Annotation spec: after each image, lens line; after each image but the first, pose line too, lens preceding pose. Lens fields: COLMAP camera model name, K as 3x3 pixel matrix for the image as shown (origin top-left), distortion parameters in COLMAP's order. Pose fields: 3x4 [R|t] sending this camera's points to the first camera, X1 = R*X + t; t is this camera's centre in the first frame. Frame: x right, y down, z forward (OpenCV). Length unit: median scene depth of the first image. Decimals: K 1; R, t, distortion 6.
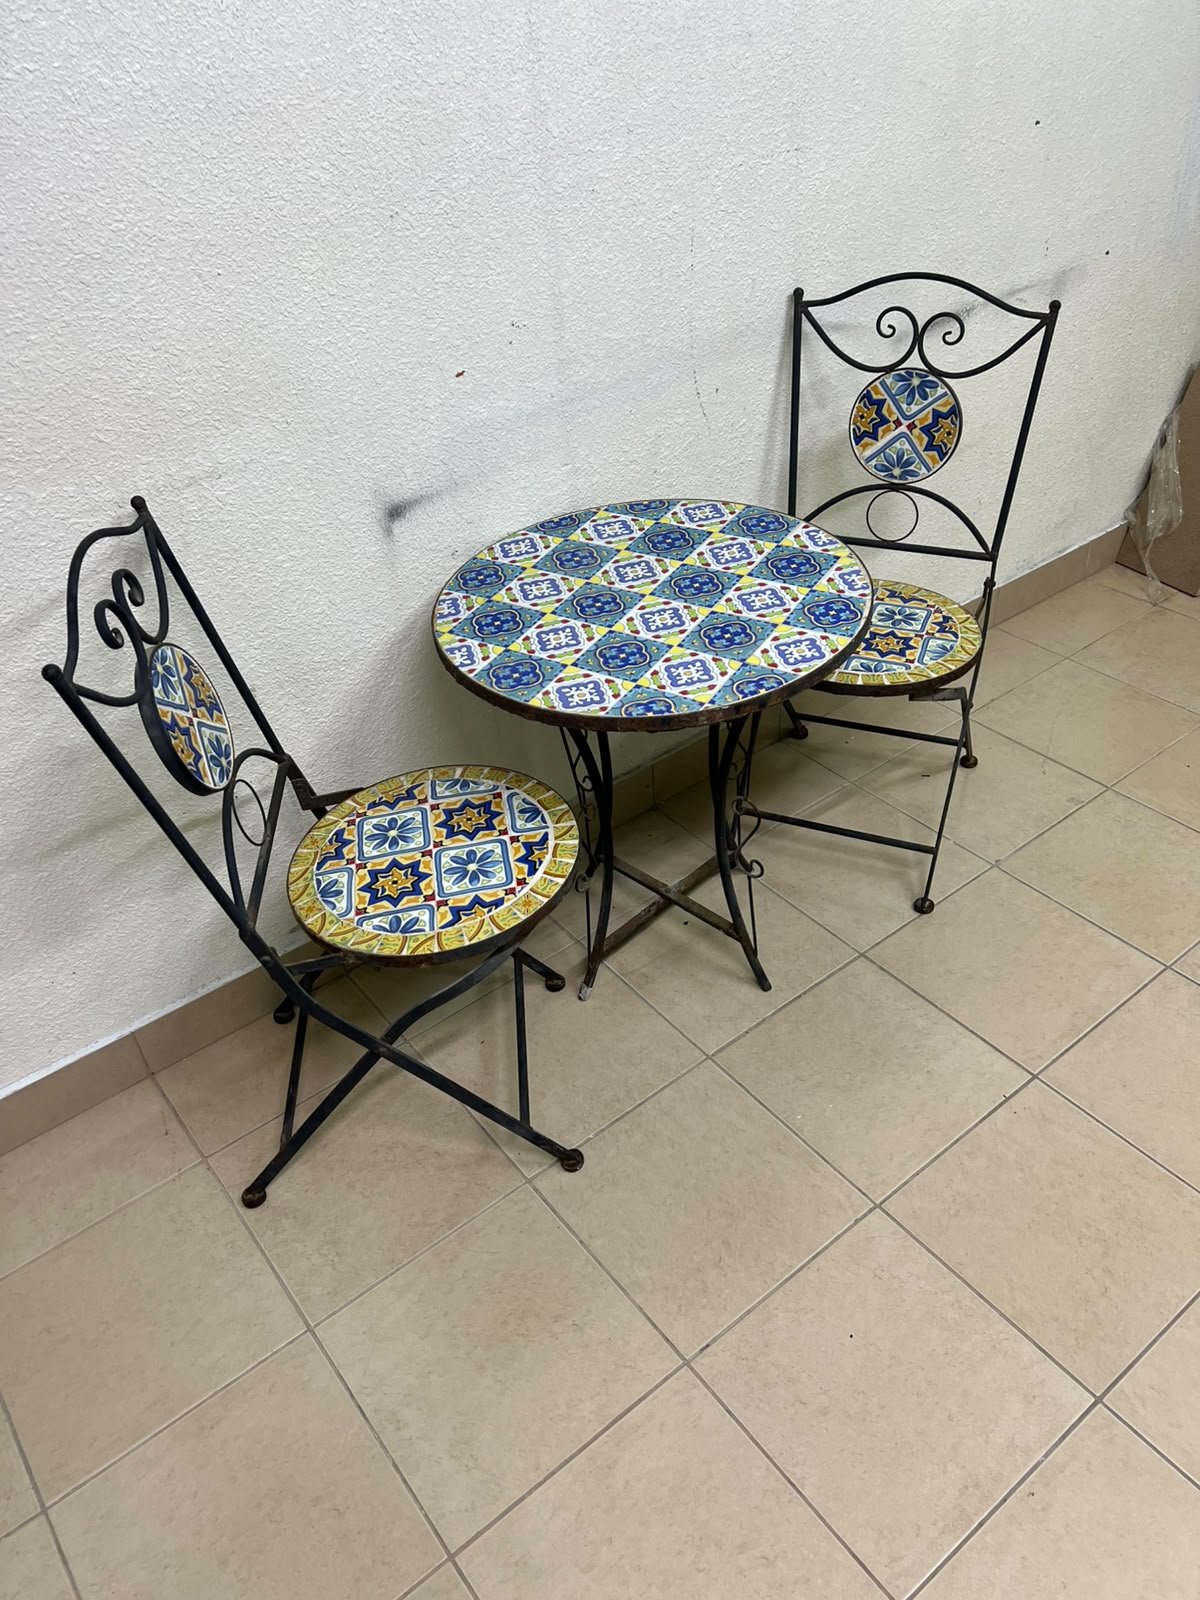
lens RADIAL K [[1209.0, 0, 615.3], [0, 1209.0, 804.8], [0, 0, 1]] dist [0.049051, -0.056360]
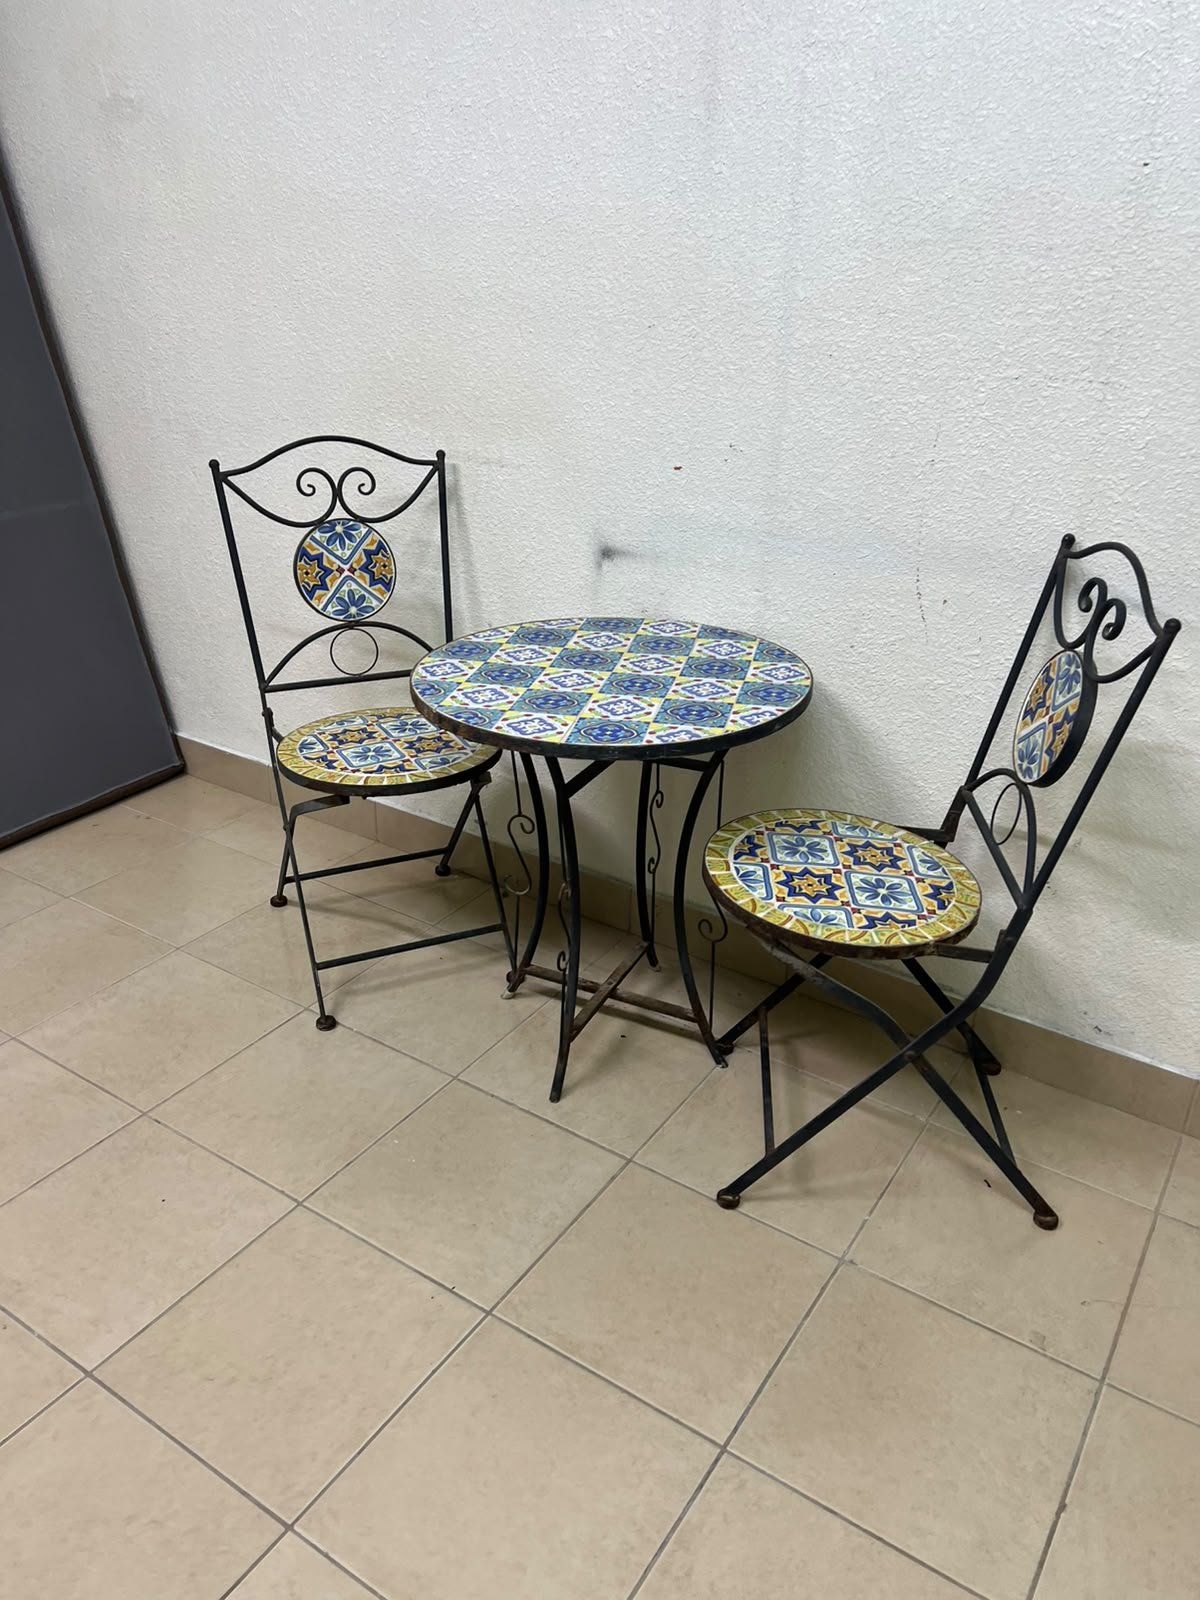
lens RADIAL K [[1209.0, 0, 610.3], [0, 1209.0, 794.4], [0, 0, 1]] dist [0.049051, -0.056360]
pose [[0.321271, 0.458975, -0.828328, 0.985137], [-0.610740, 0.768903, 0.189169, -0.295341], [0.723728, 0.445118, 0.527341, 0.474381]]
